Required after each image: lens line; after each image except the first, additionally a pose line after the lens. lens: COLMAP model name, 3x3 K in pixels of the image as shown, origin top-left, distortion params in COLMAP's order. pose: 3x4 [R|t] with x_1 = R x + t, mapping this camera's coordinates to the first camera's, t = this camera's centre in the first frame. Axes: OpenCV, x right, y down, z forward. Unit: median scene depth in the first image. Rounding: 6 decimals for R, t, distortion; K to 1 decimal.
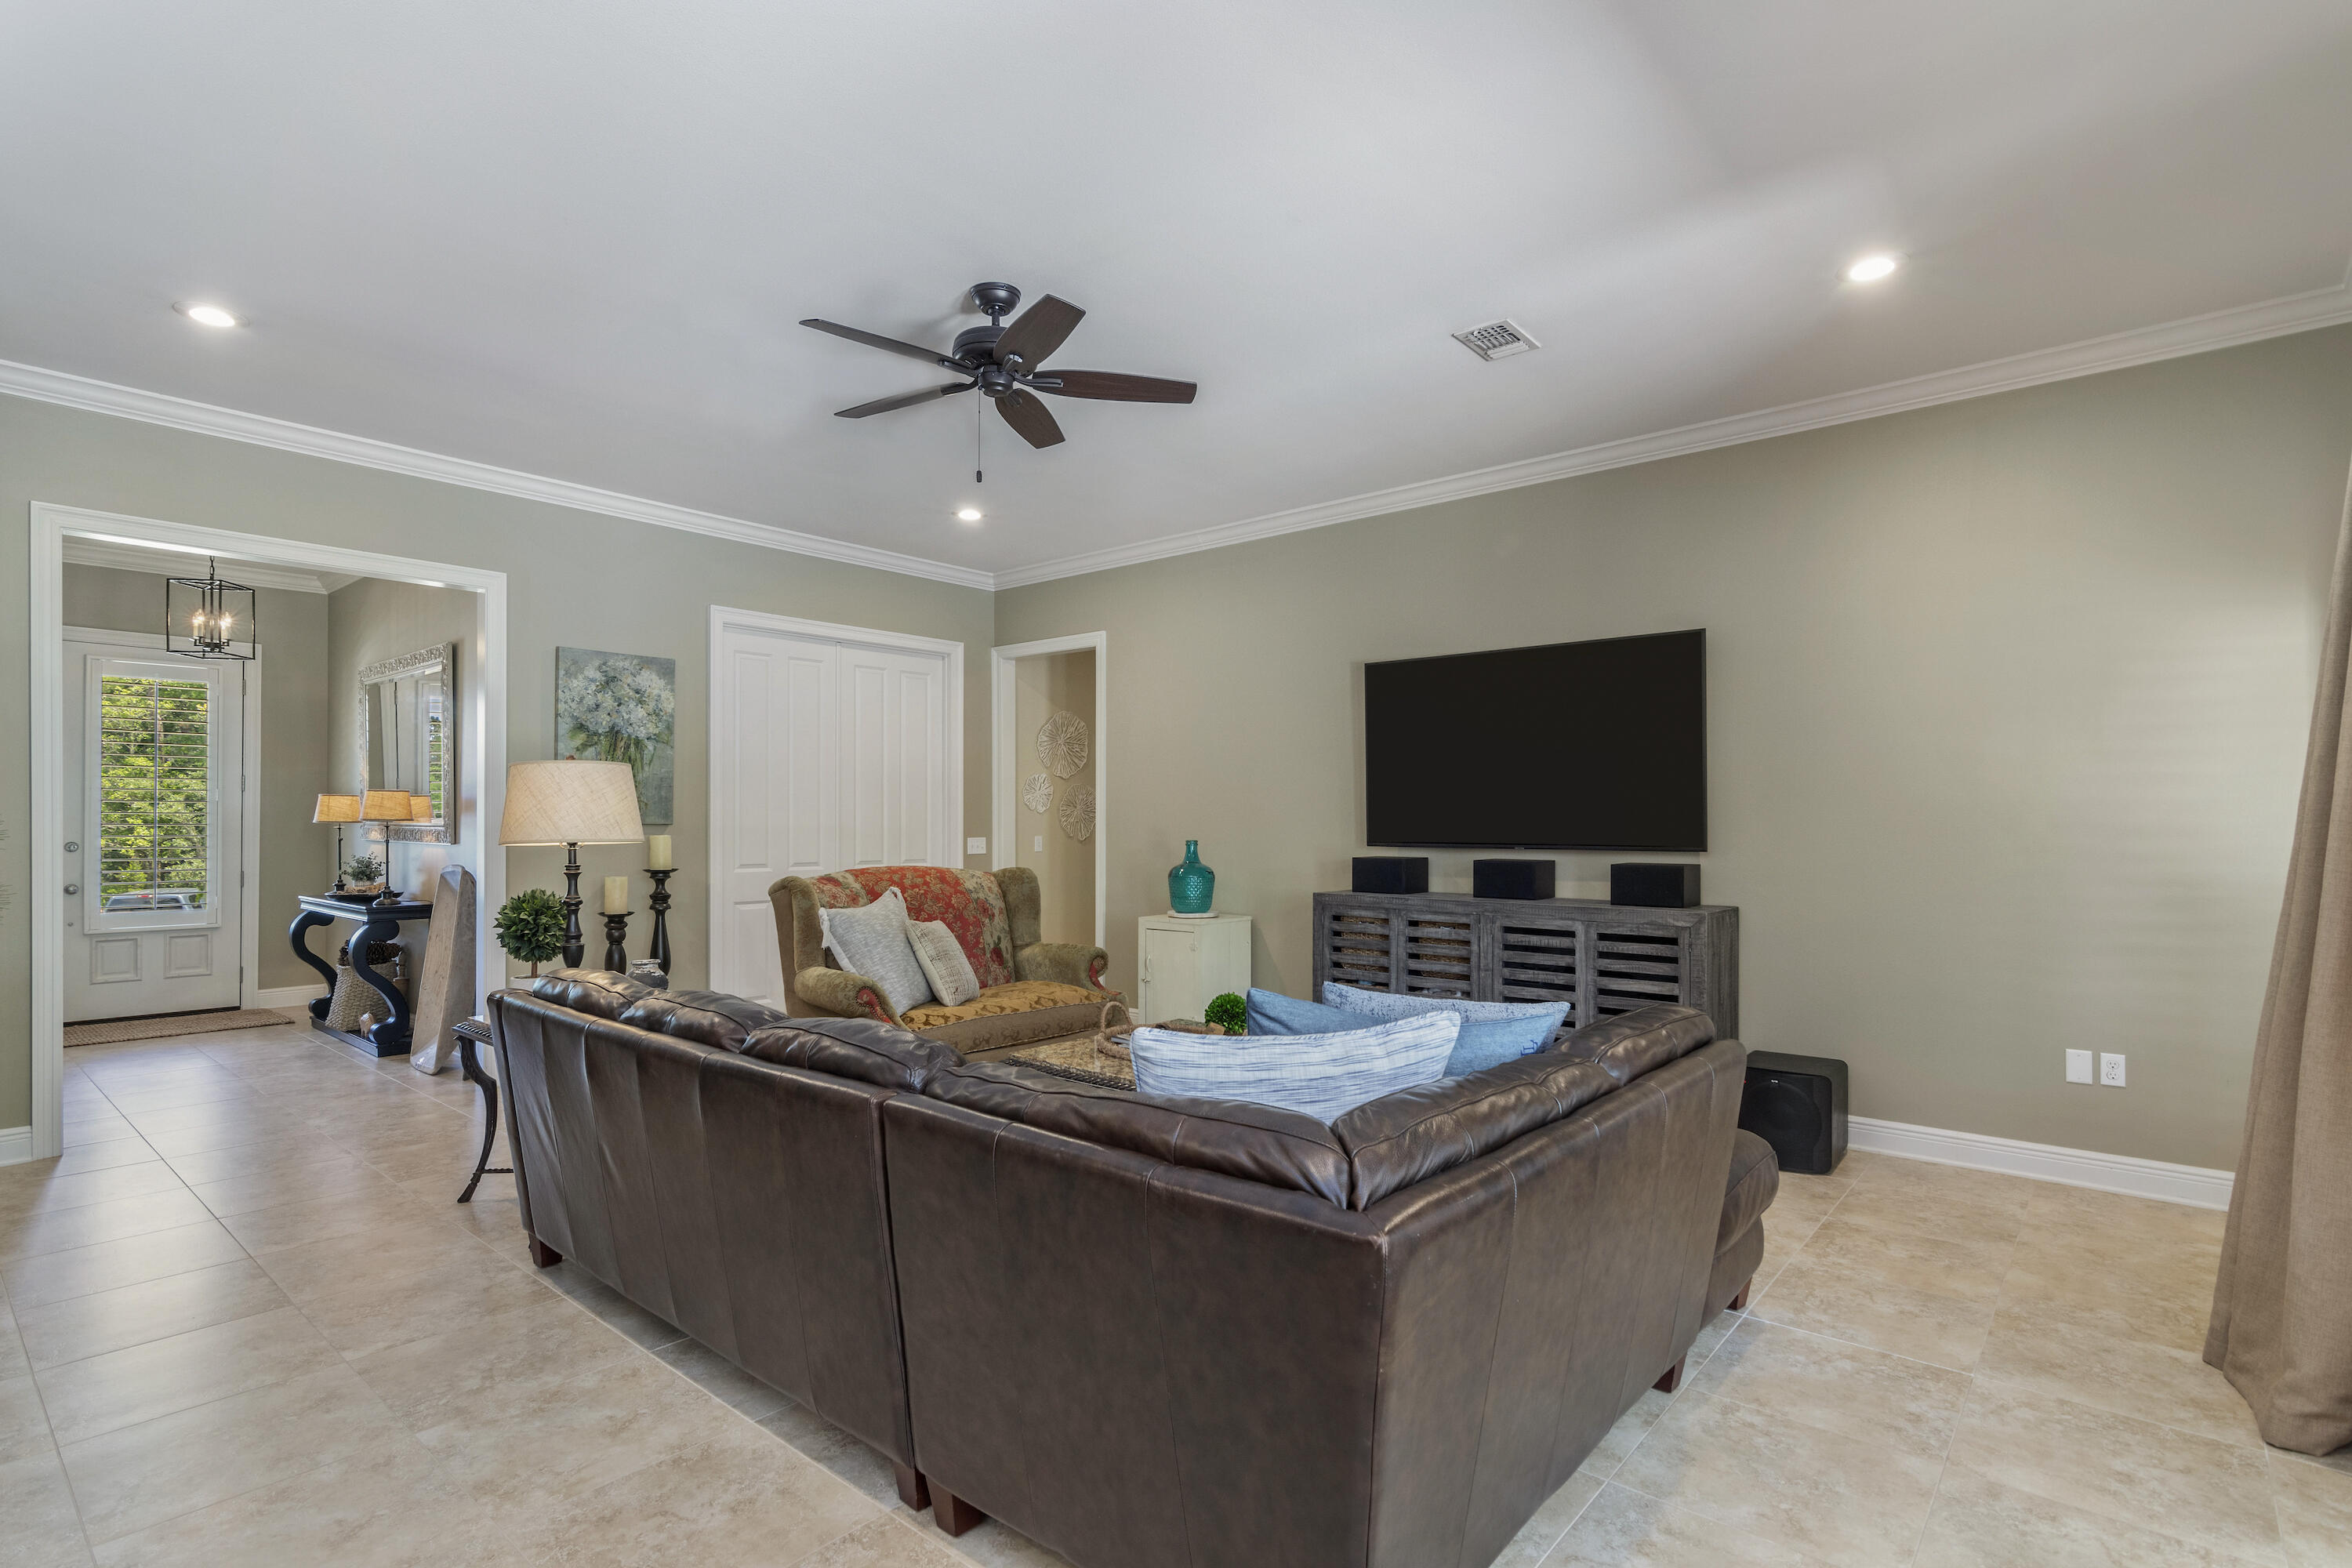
lens RADIAL K [[1133.6, 0, 1168.1], [0, 1133.6, 818.9], [0, 0, 1]] dist [-0.003066, 0.000045]
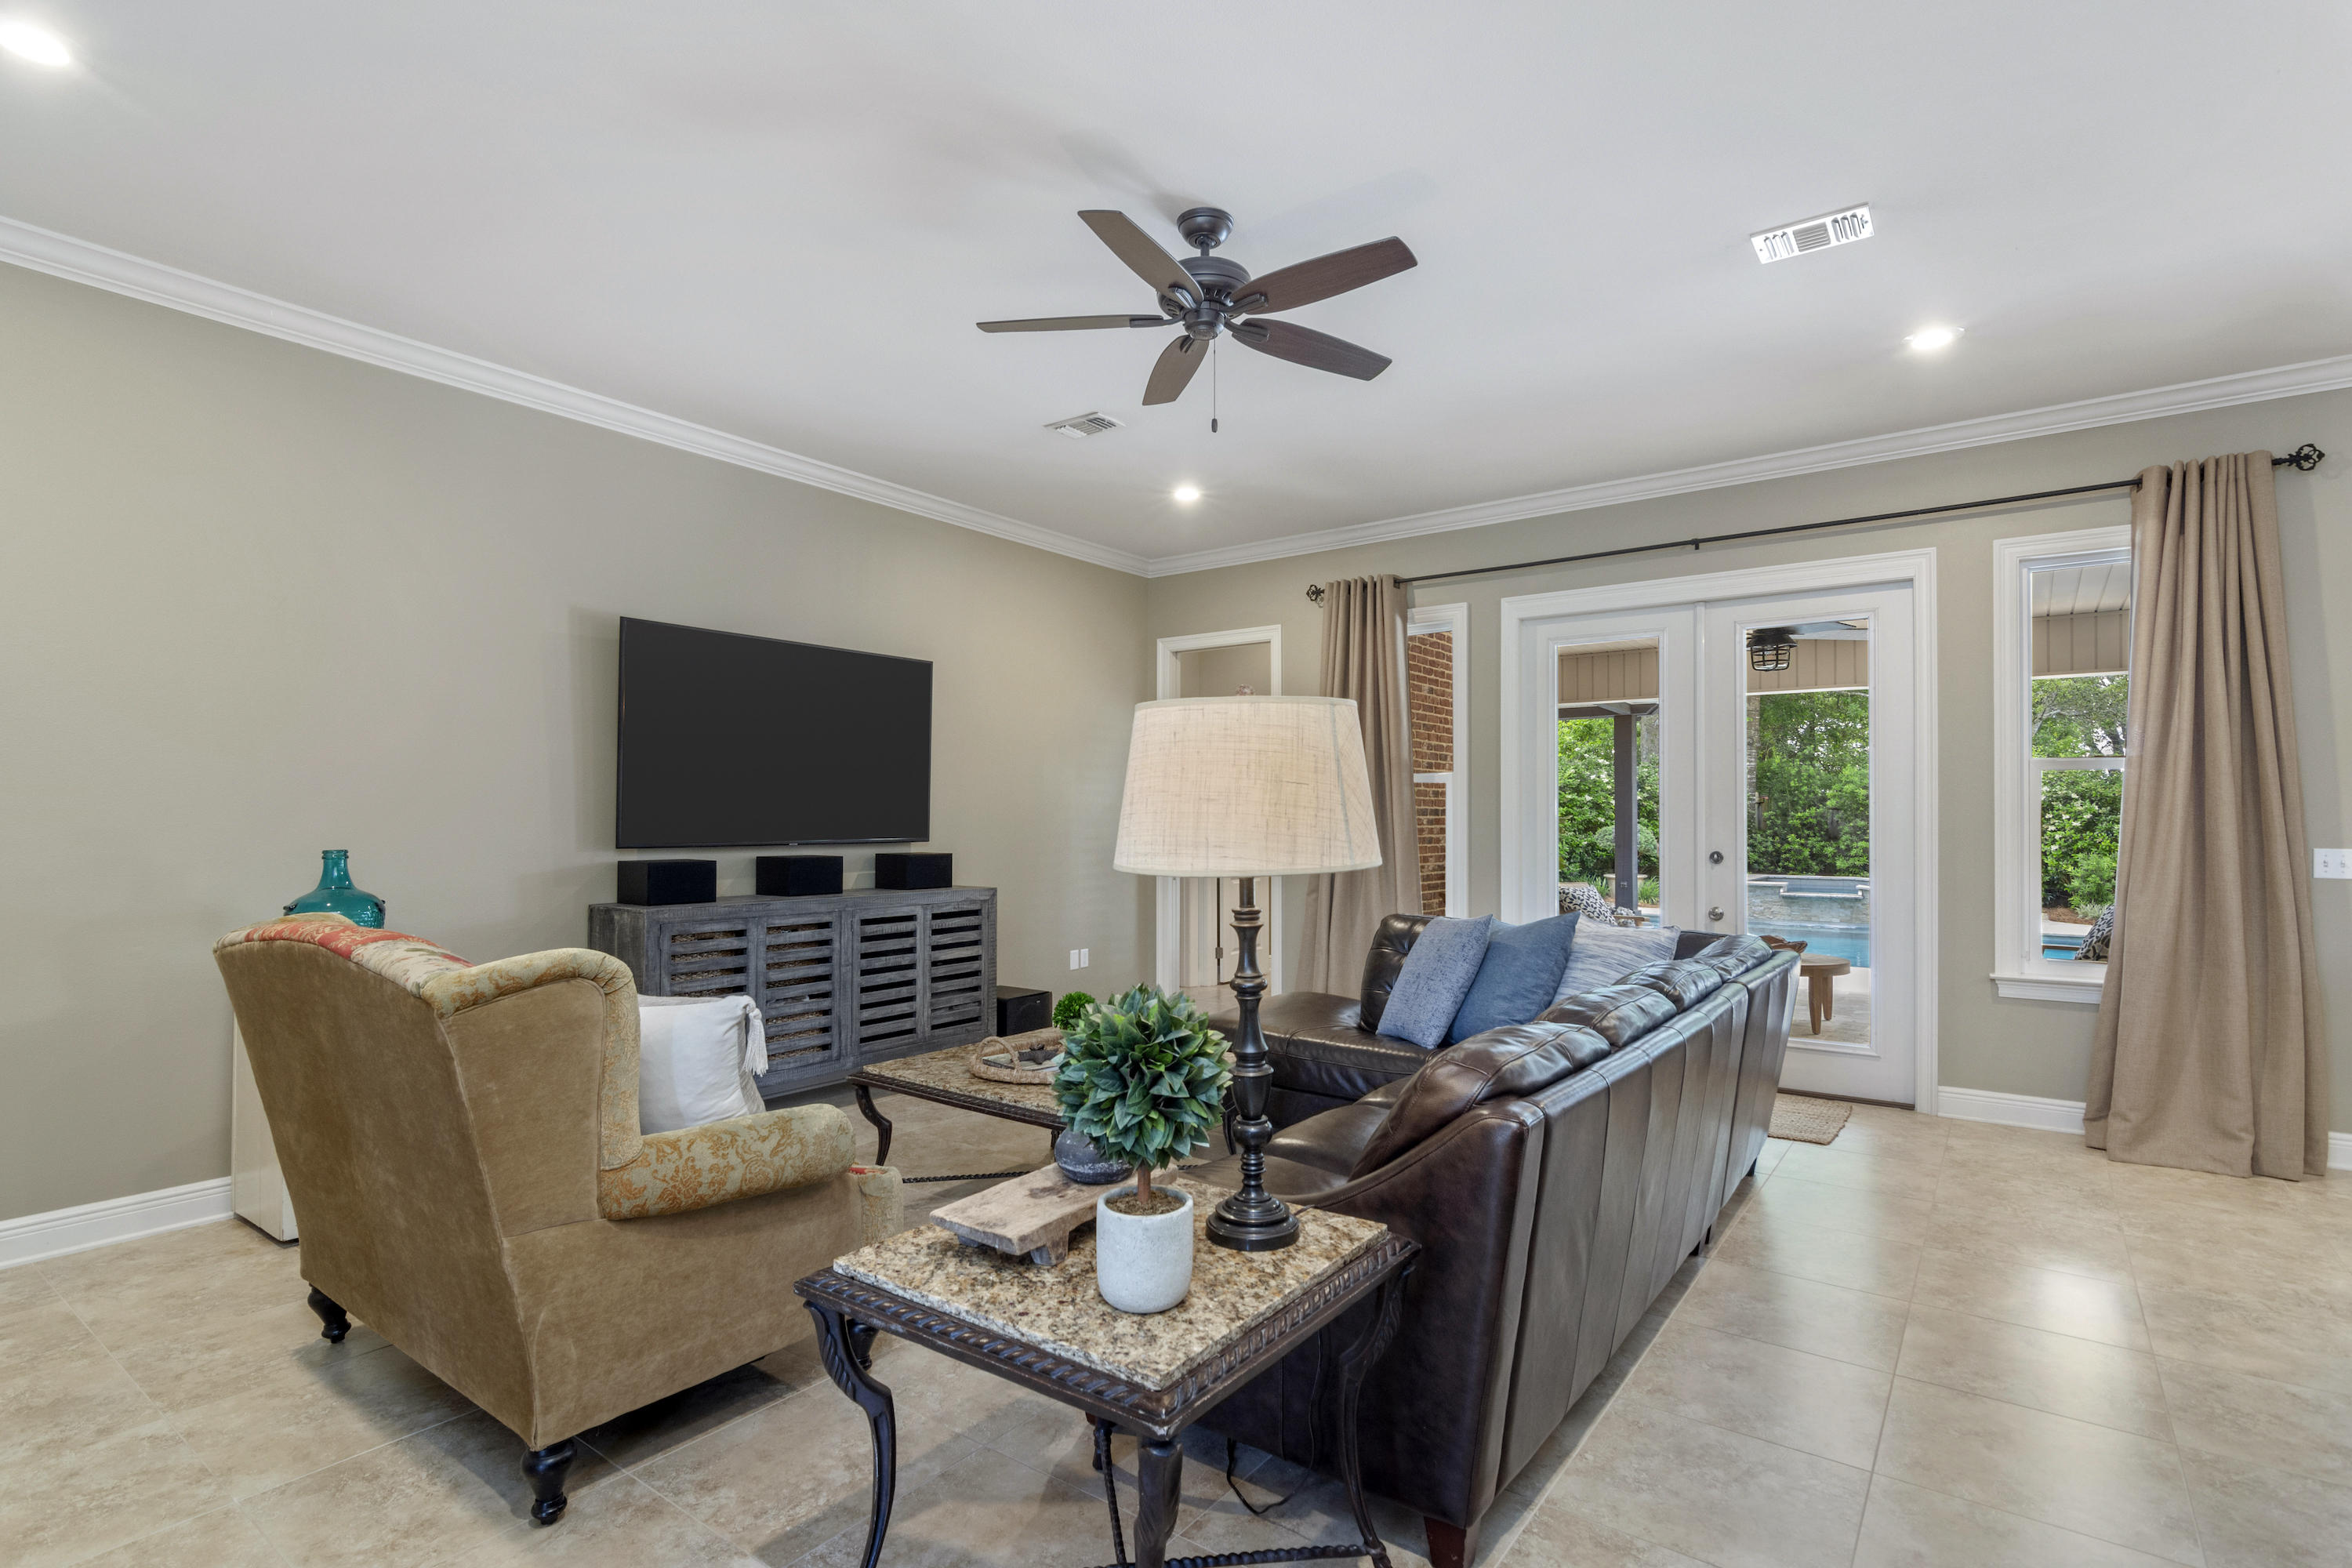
lens RADIAL K [[1138.6, 0, 1173.2], [0, 1138.6, 805.1], [0, 0, 1]] dist [0.000840, 0.000318]
pose [[-0.075790, 0.010403, 0.997070, -0.754743], [-0.002469, 0.999941, -0.010621, 0.001360], [-0.997121, -0.003267, -0.075760, 0.793983]]
